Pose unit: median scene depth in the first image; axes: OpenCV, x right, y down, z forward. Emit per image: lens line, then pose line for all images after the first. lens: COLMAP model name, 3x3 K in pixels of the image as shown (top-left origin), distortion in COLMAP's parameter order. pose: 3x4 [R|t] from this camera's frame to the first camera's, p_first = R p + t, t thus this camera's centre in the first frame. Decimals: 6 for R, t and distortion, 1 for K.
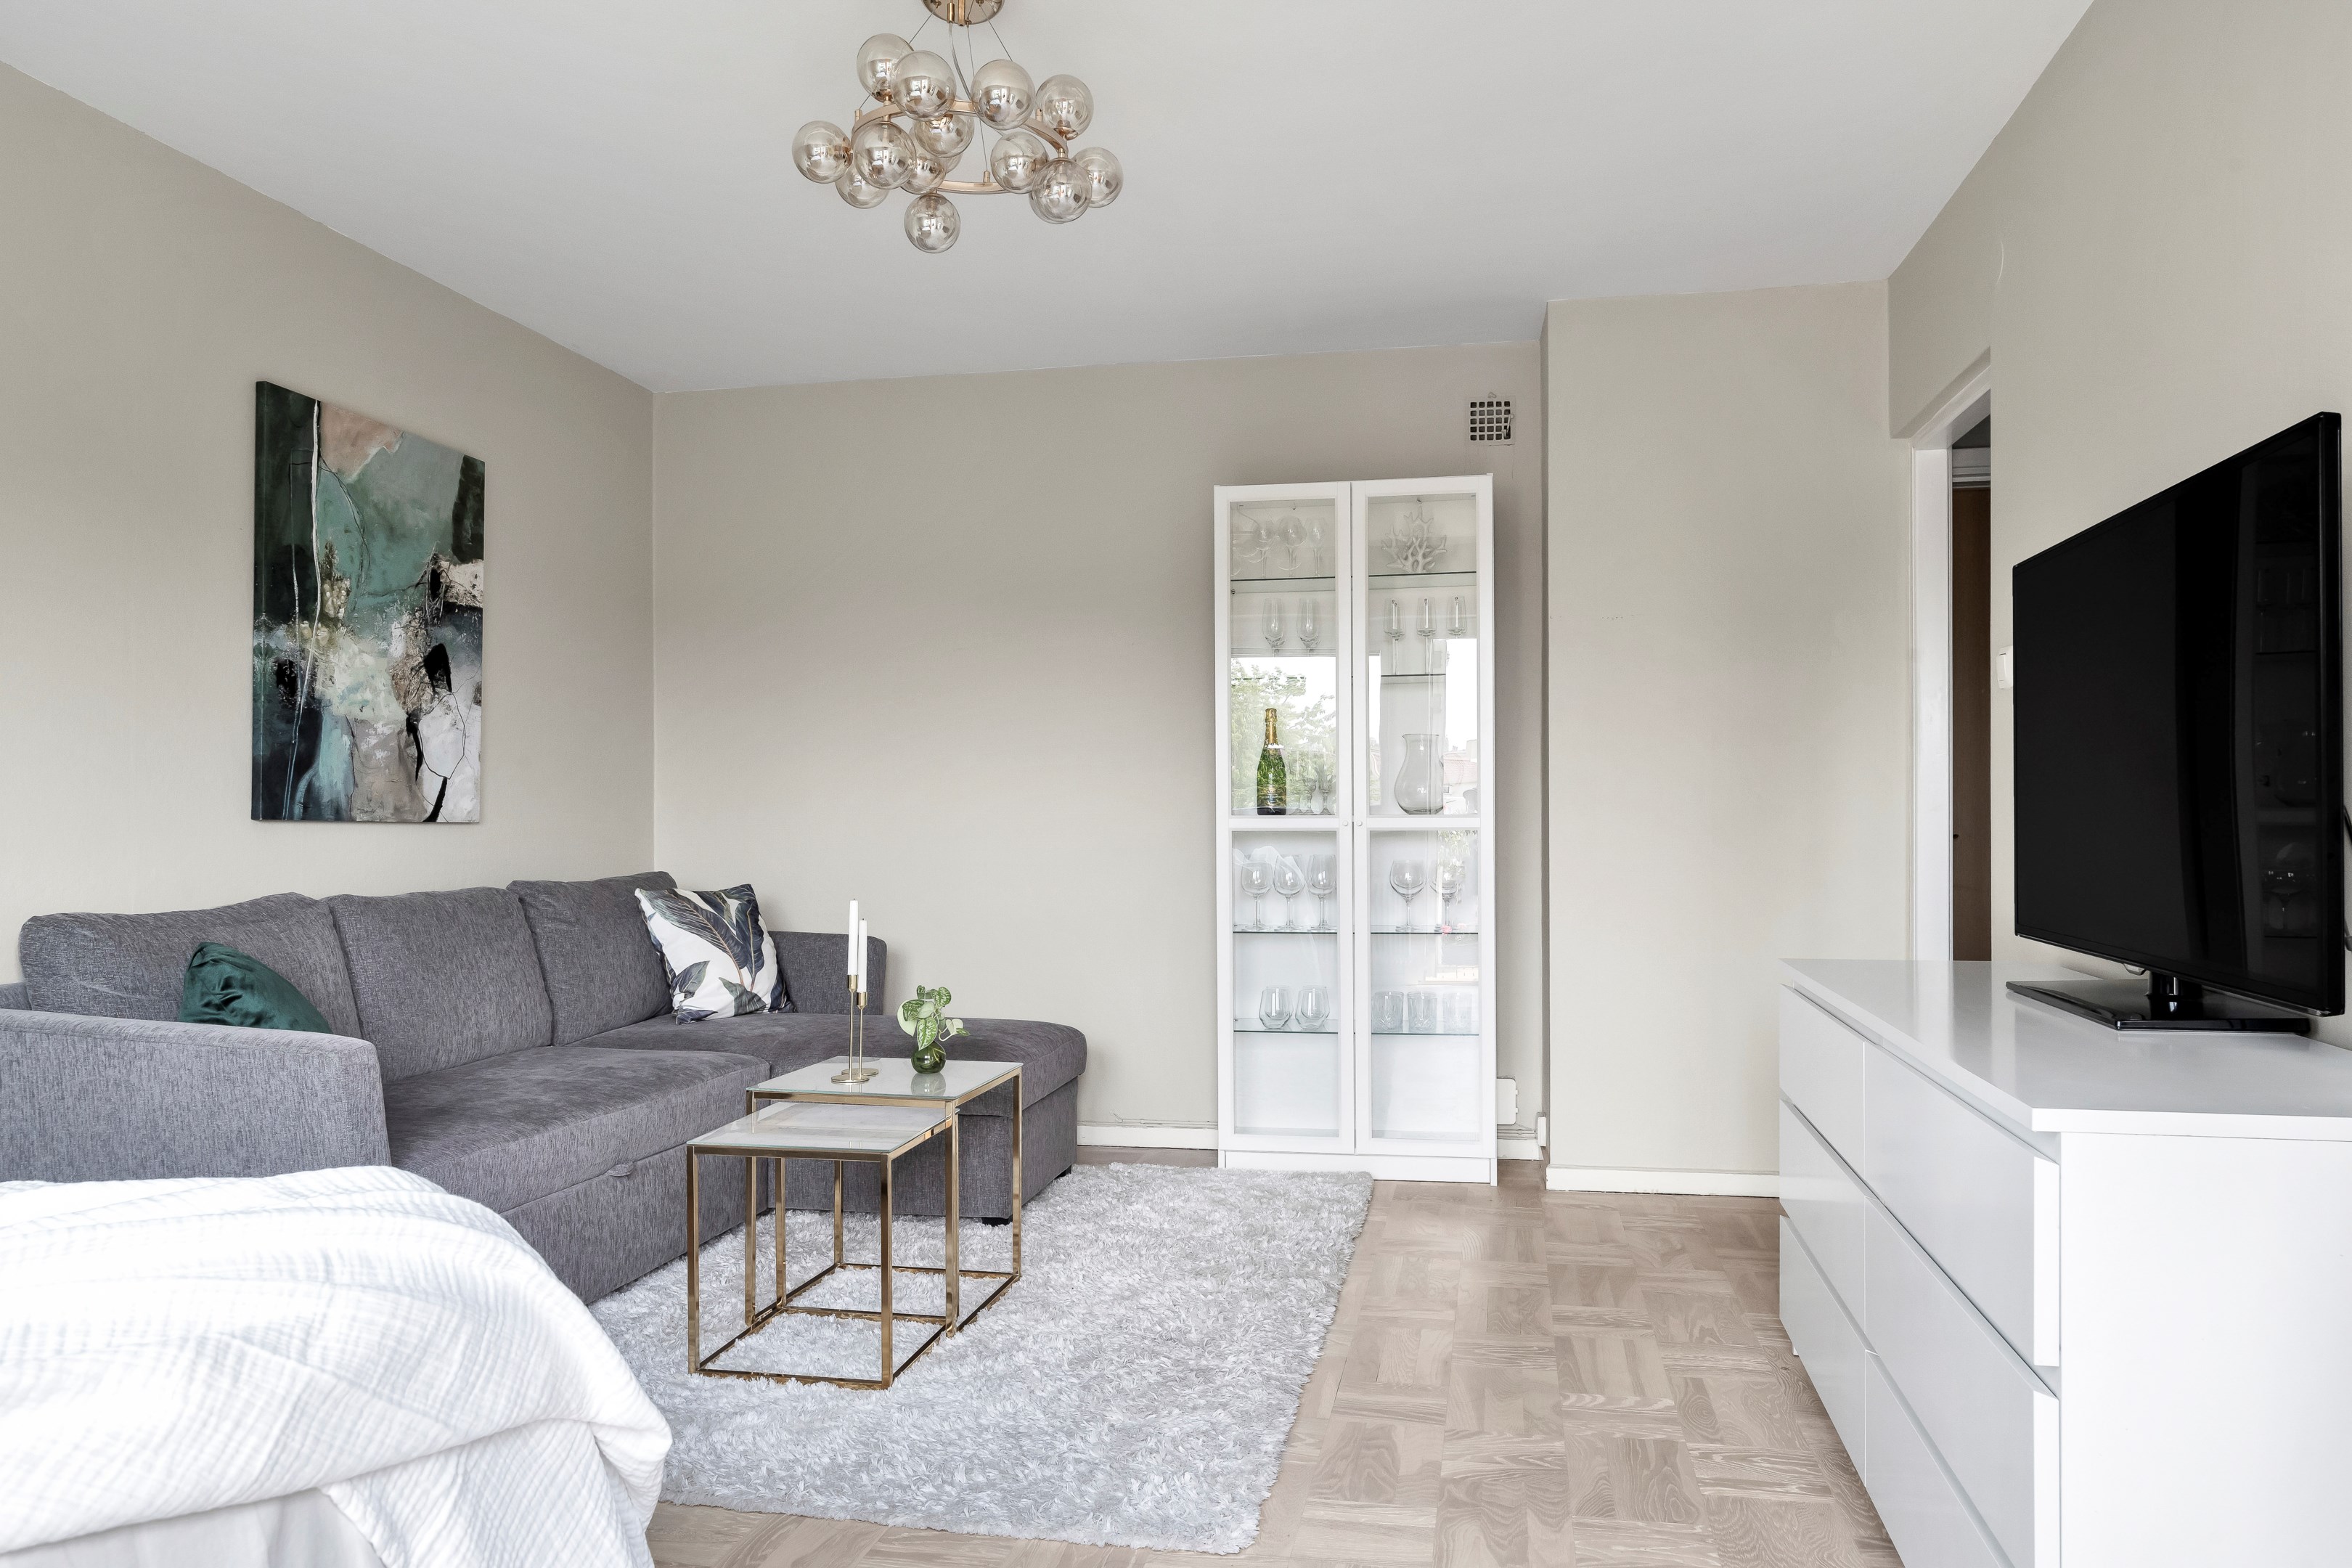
lens RADIAL K [[1639.7, 0, 1179.8], [0, 1639.7, 815.2], [0, 0, 1]] dist [-0.006509, -0.001412]
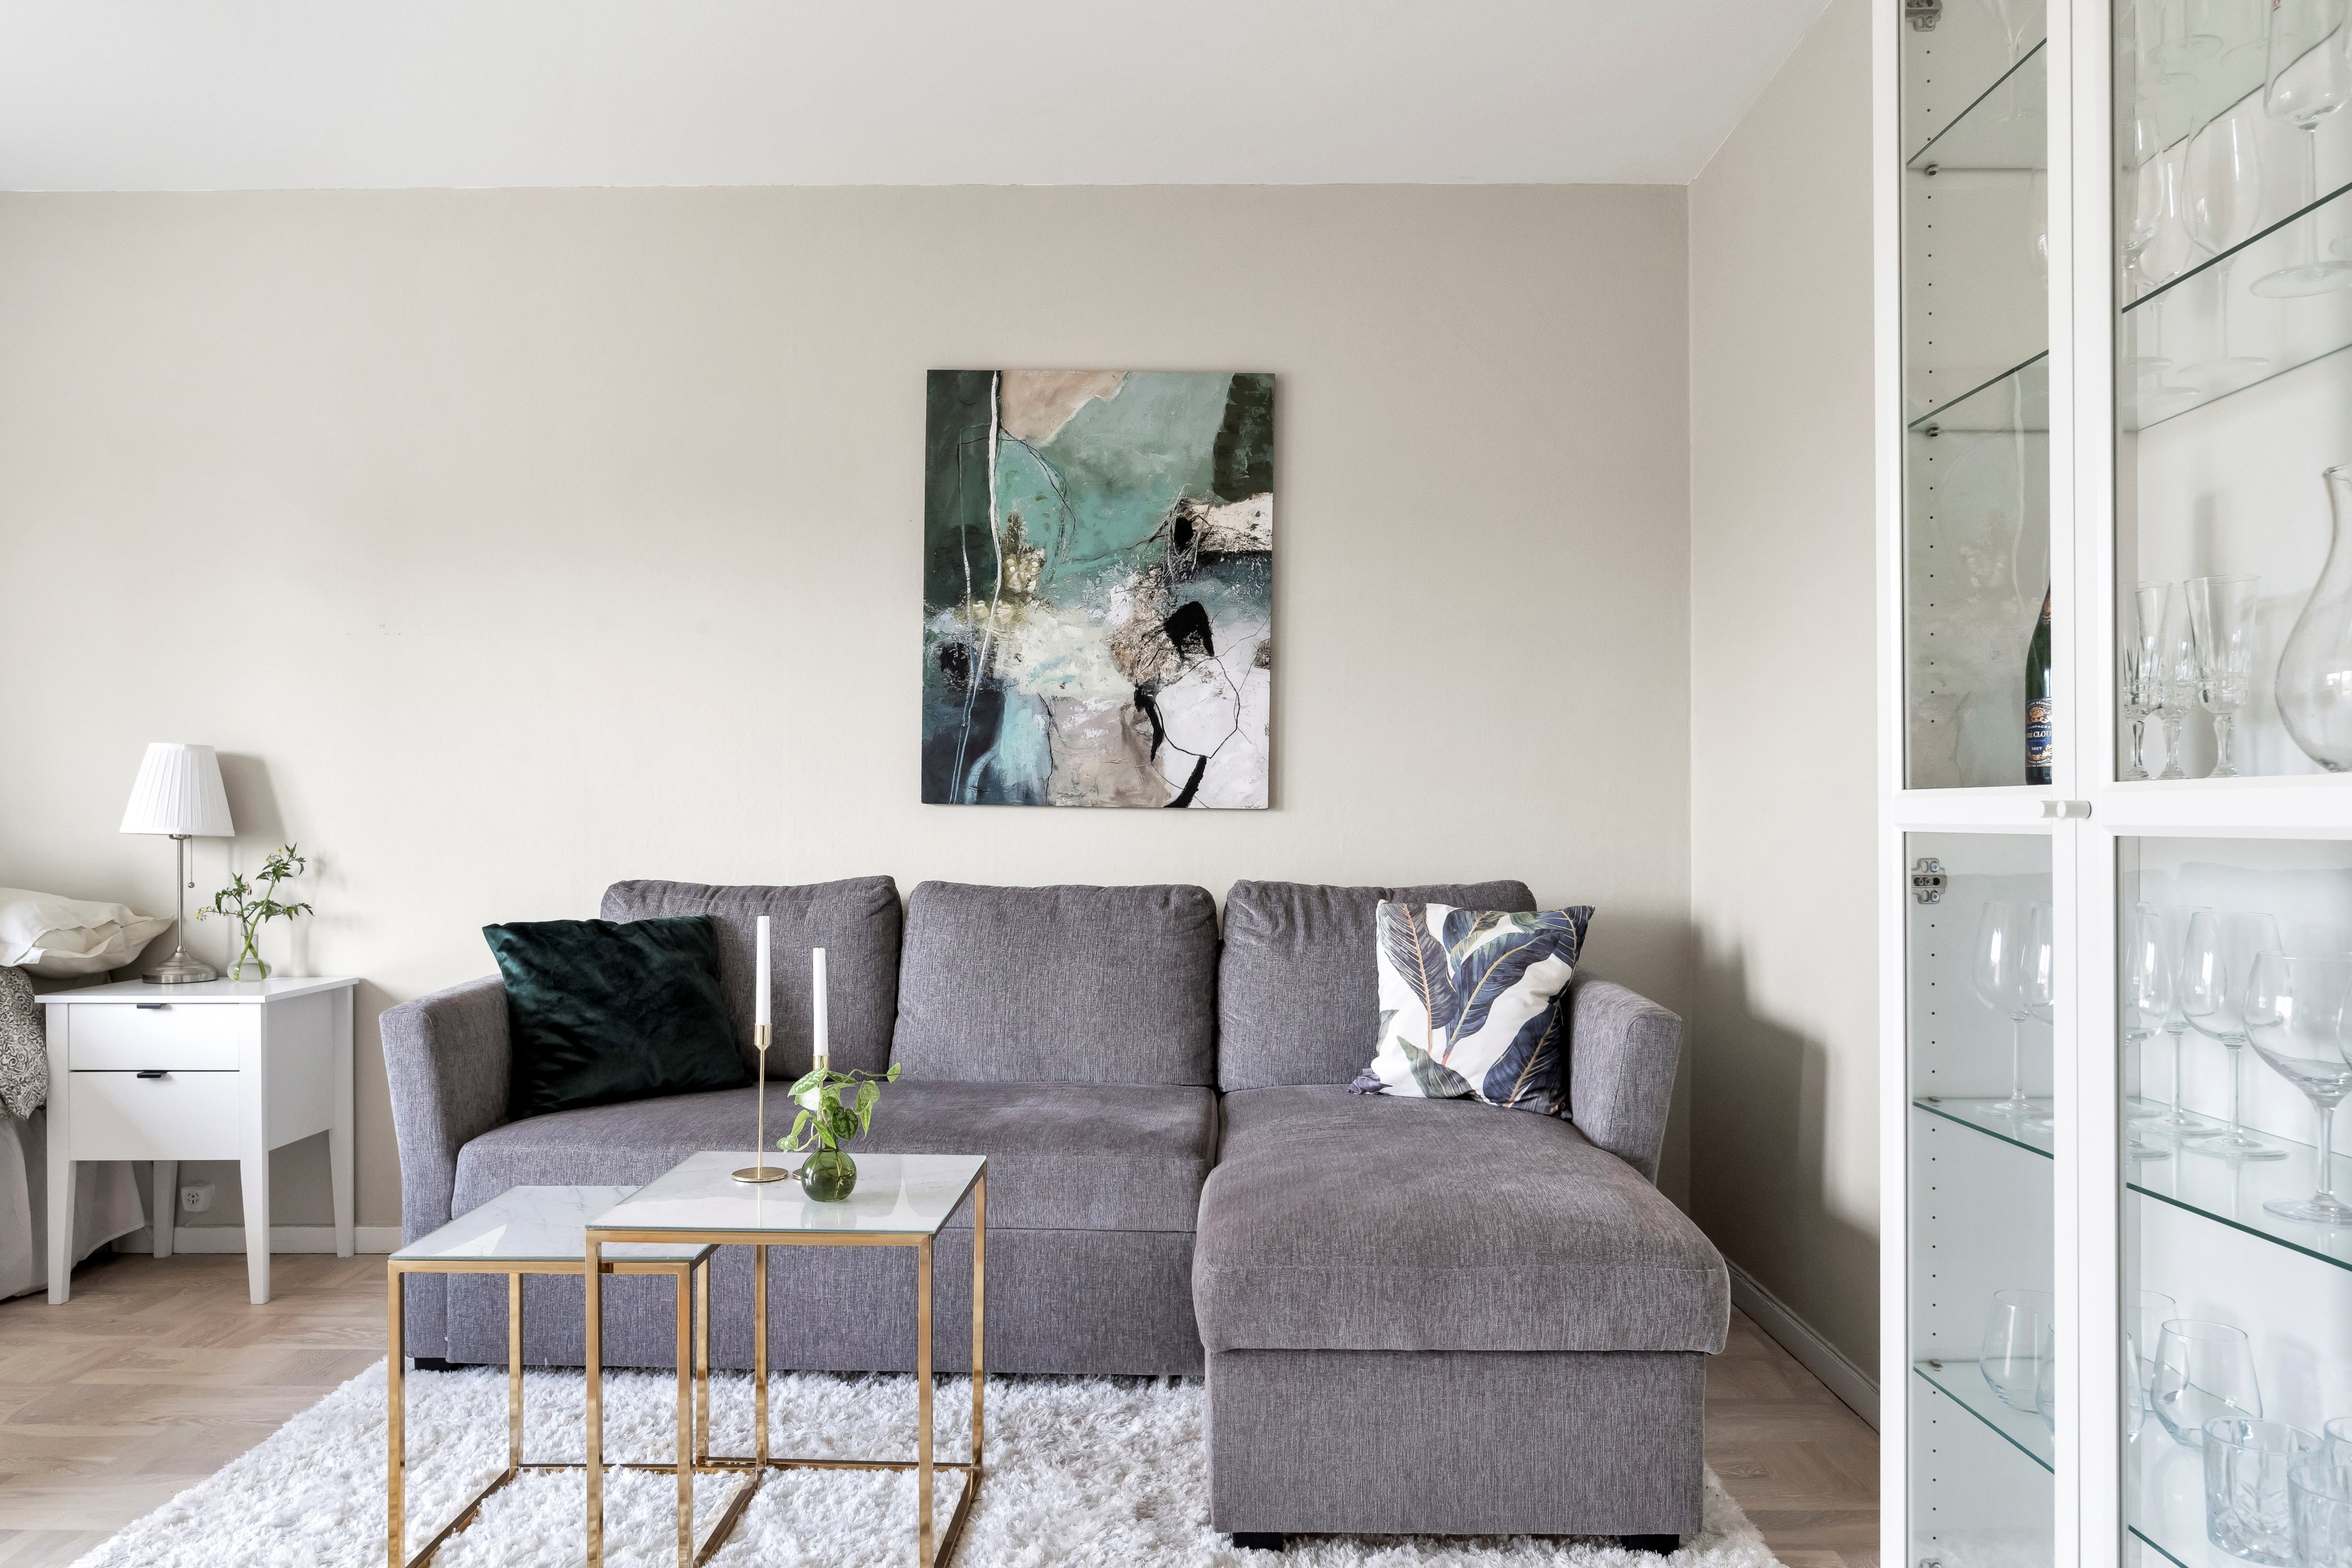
lens RADIAL K [[1648.5, 0, 1175.3], [0, 1648.5, 817.1], [0, 0, 1]] dist [-0.003646, 0.001609]
pose [[0.162362, 0.002804, -0.986727, 0.432910], [-0.003297, 0.999992, 0.002299, 0.007521], [0.986726, 0.002880, 0.162370, 0.905905]]
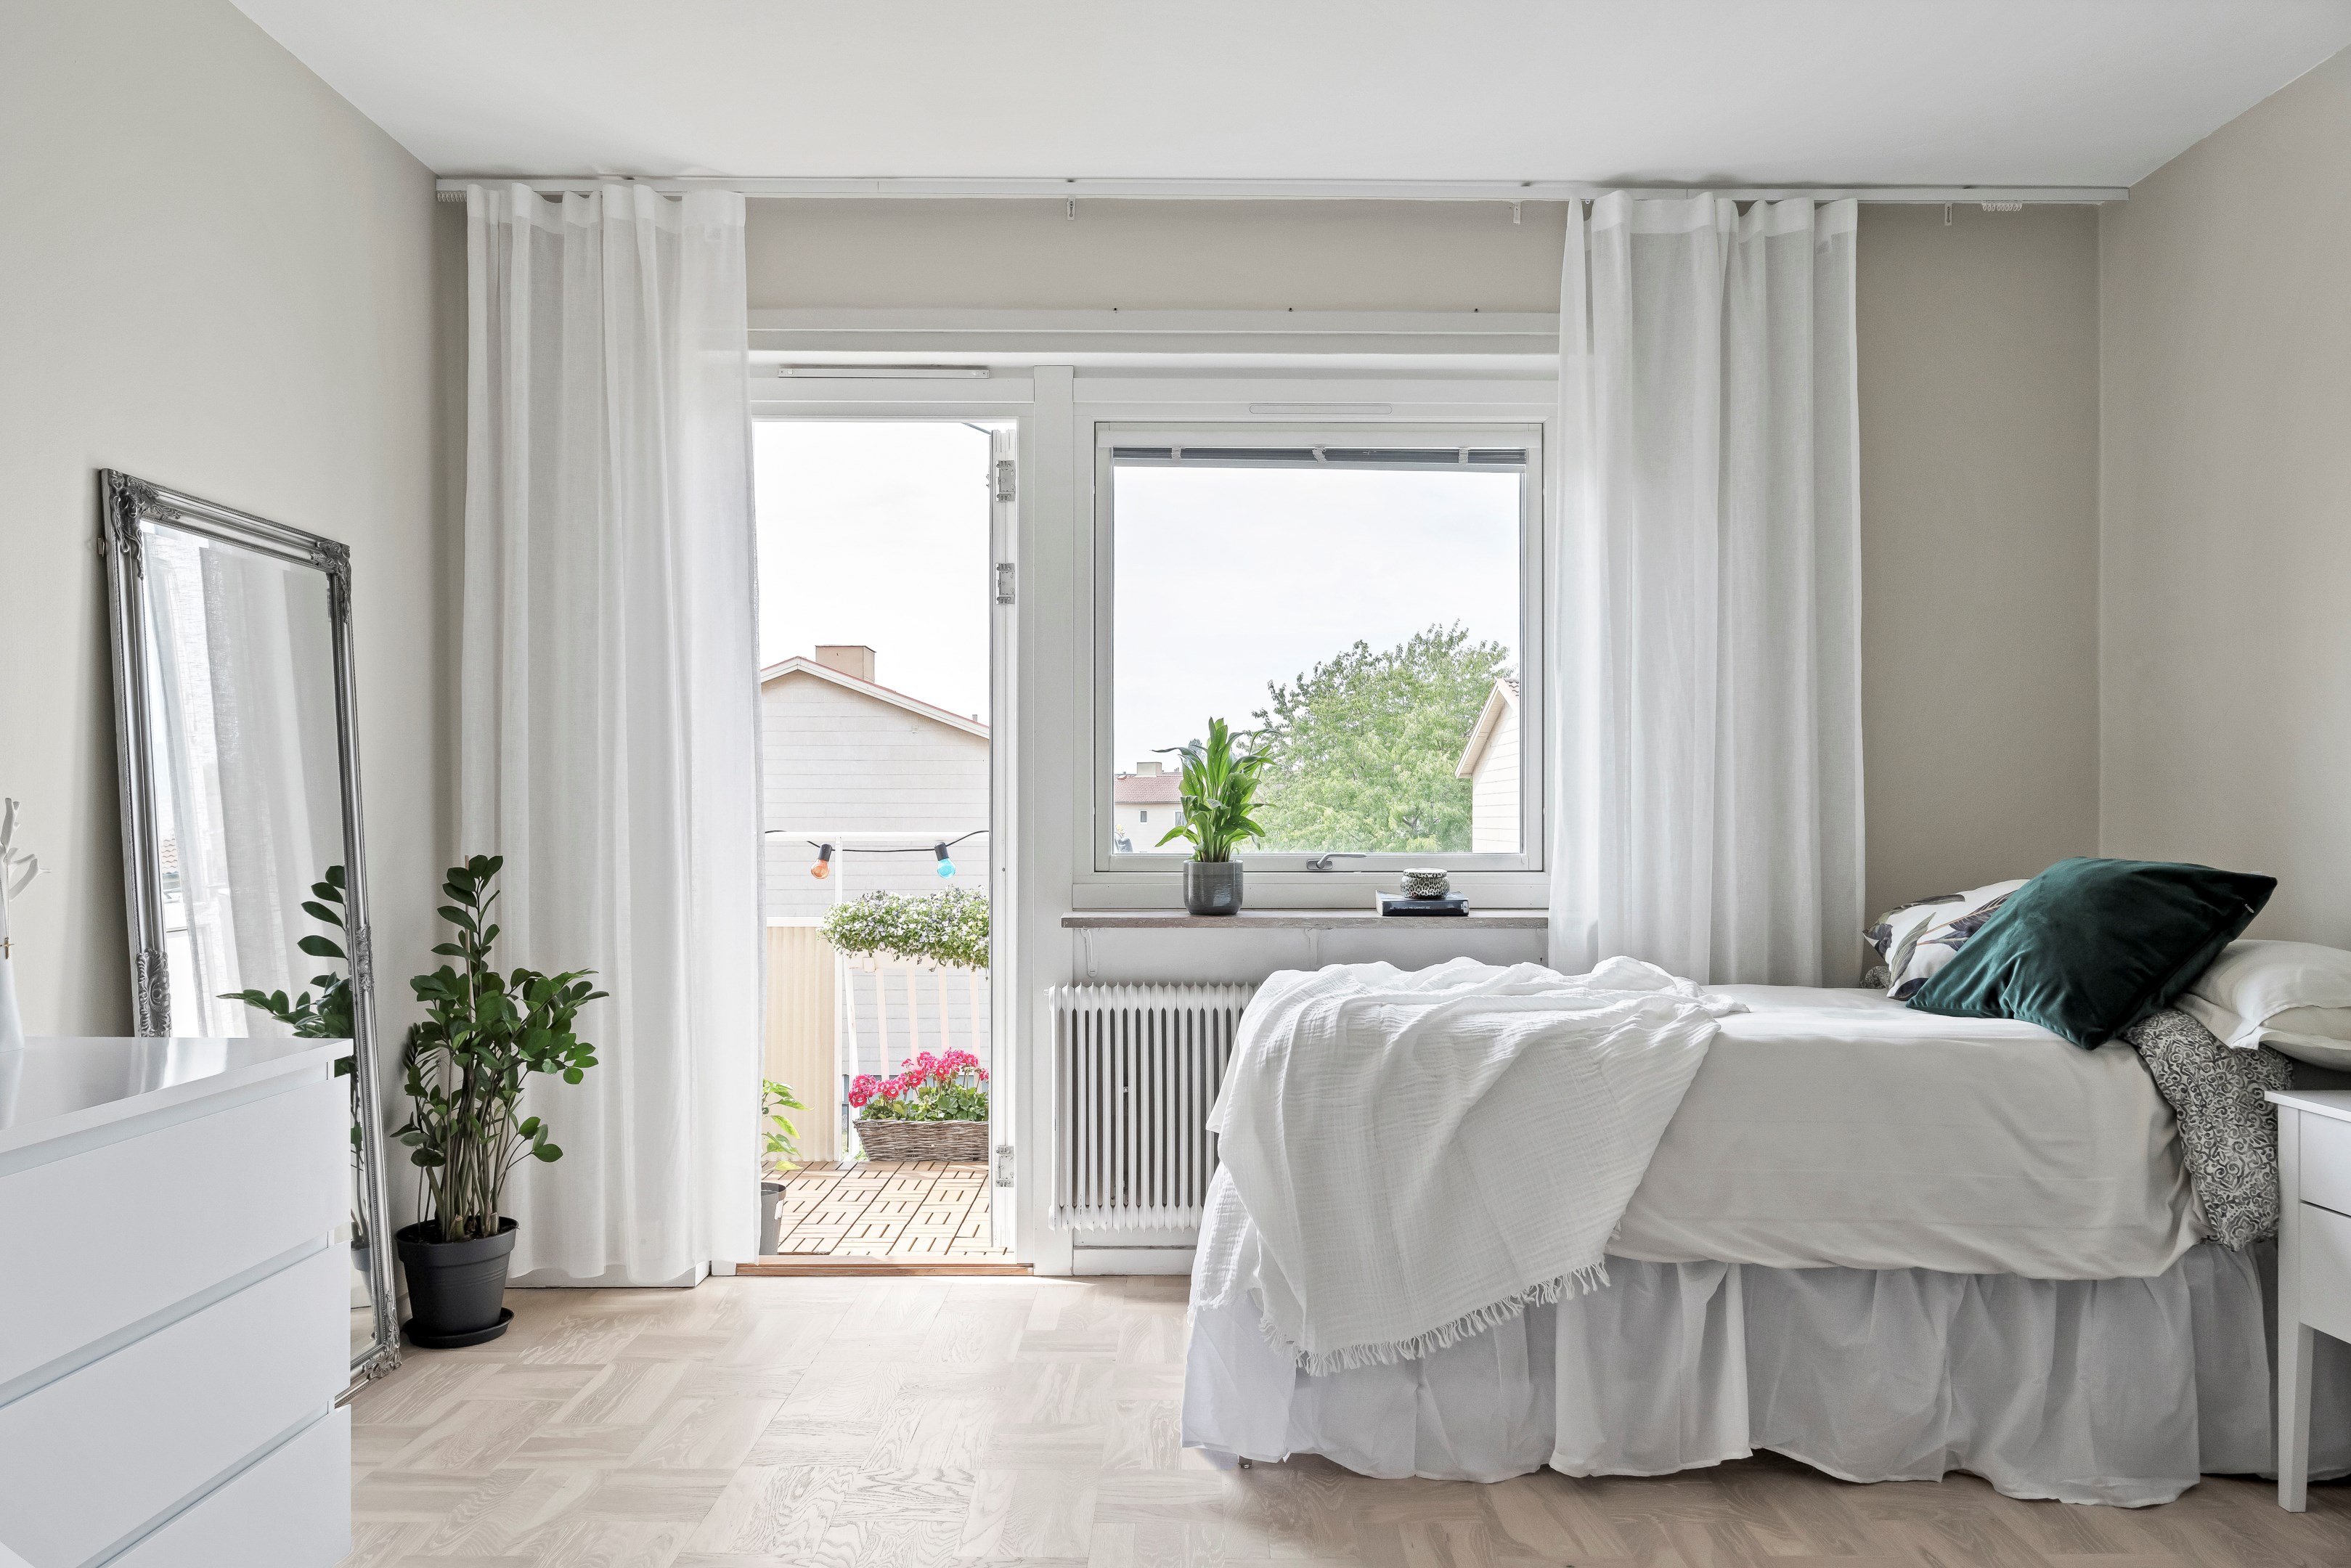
lens RADIAL K [[1638.9, 0, 1179.3], [0, 1638.9, 815.2], [0, 0, 1]] dist [-0.006509, -0.001412]
pose [[-0.981937, 0.002862, -0.189188, 0.036817], [0.002412, 0.999994, 0.002608, -0.007412], [0.189194, 0.002104, -0.981937, 1.011893]]
